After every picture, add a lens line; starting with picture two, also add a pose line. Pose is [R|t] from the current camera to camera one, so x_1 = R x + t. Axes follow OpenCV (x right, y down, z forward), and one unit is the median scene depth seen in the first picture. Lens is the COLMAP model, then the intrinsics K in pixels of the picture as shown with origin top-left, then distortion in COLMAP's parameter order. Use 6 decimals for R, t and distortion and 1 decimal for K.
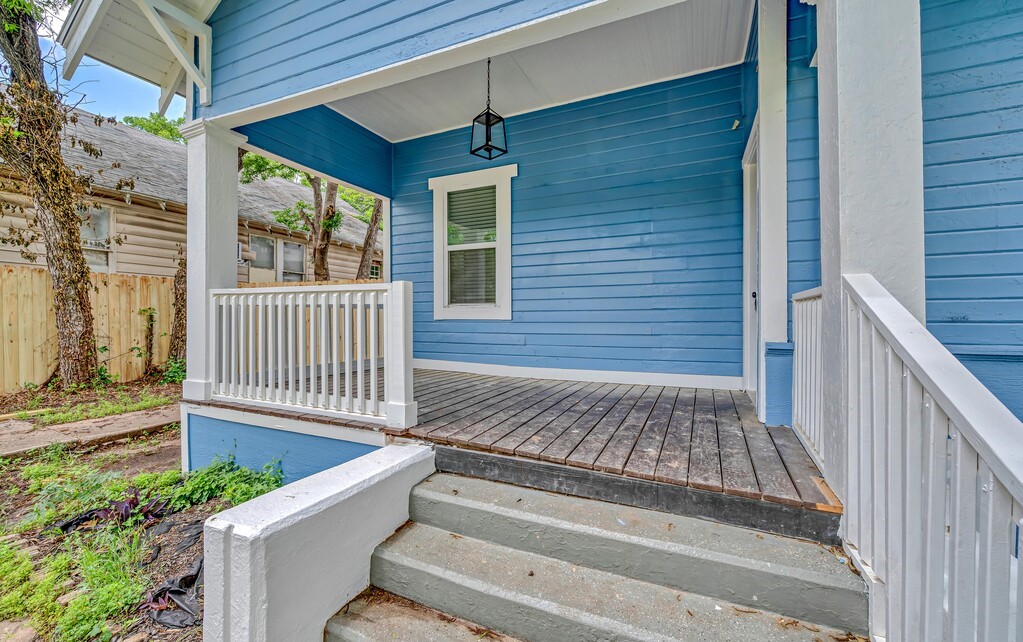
lens RADIAL K [[415.9, 0, 508.7], [0, 415.9, 321.3], [0, 0, 1]] dist [-0.002554, -0.000111]
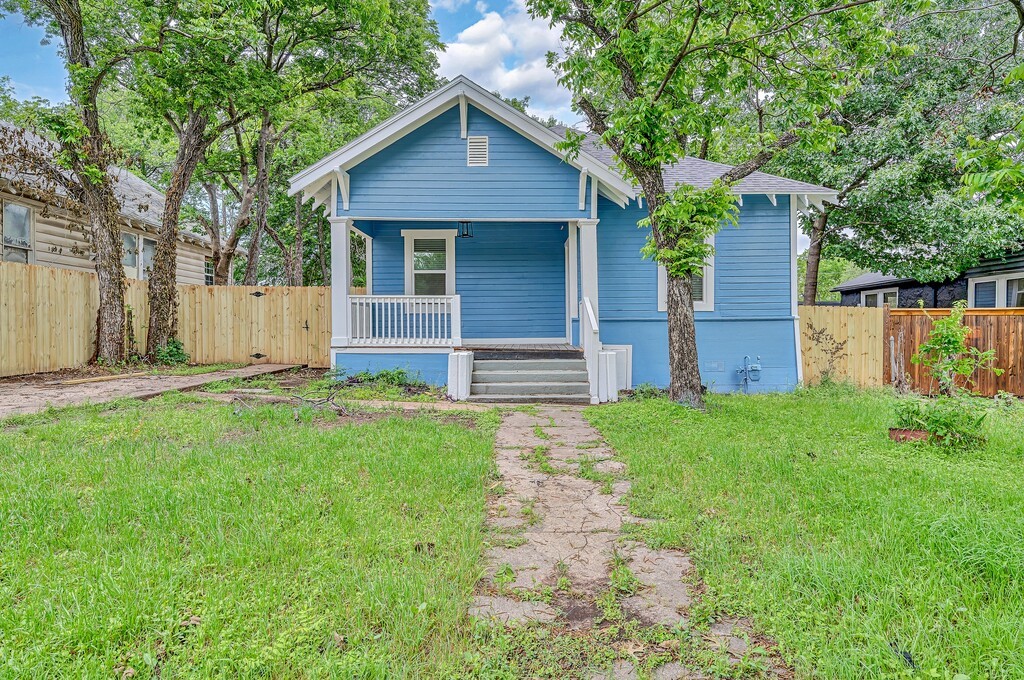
lens RADIAL K [[596.5, 0, 518.5], [0, 596.5, 340.1], [0, 0, 1]] dist [0.002639, 0.000207]
pose [[0.910536, -0.009136, 0.413329, -0.887228], [0.006849, 0.999952, 0.007015, 0.104605], [-0.413374, -0.003557, 0.910555, -1.621314]]
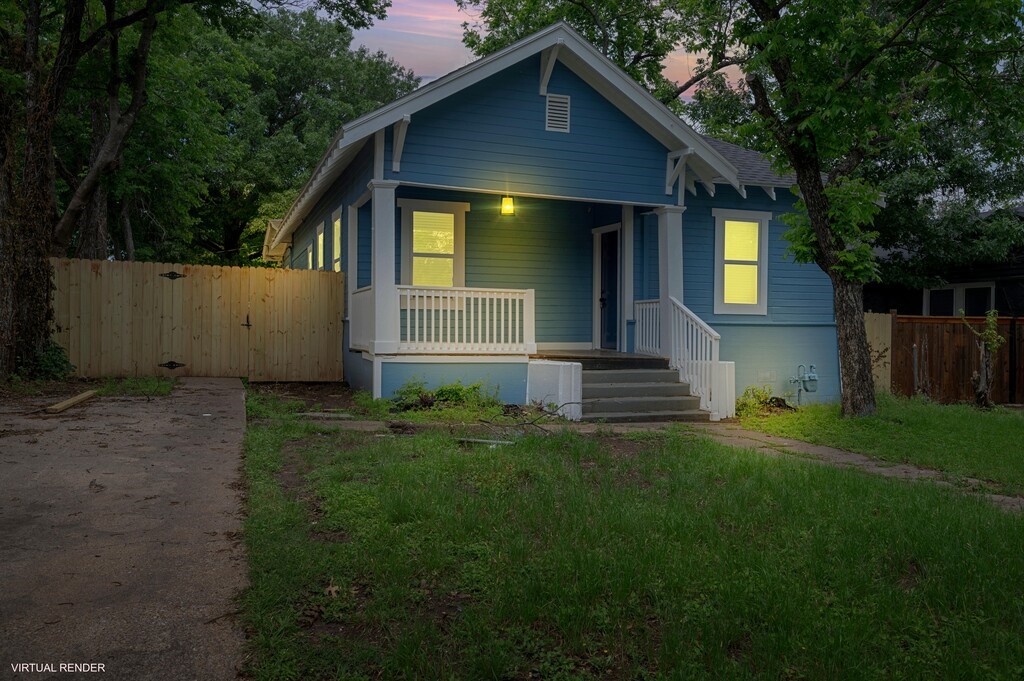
lens RADIAL K [[785.1, 0, 507.9], [0, 785.1, 337.4], [0, 0, 1]] dist [-0.004732, -0.001106]
pose [[0.710475, 0.001652, 0.703720, -1.905138], [-0.004966, 0.999984, 0.002666, 0.087394], [-0.703705, -0.005388, 0.710472, -1.099183]]
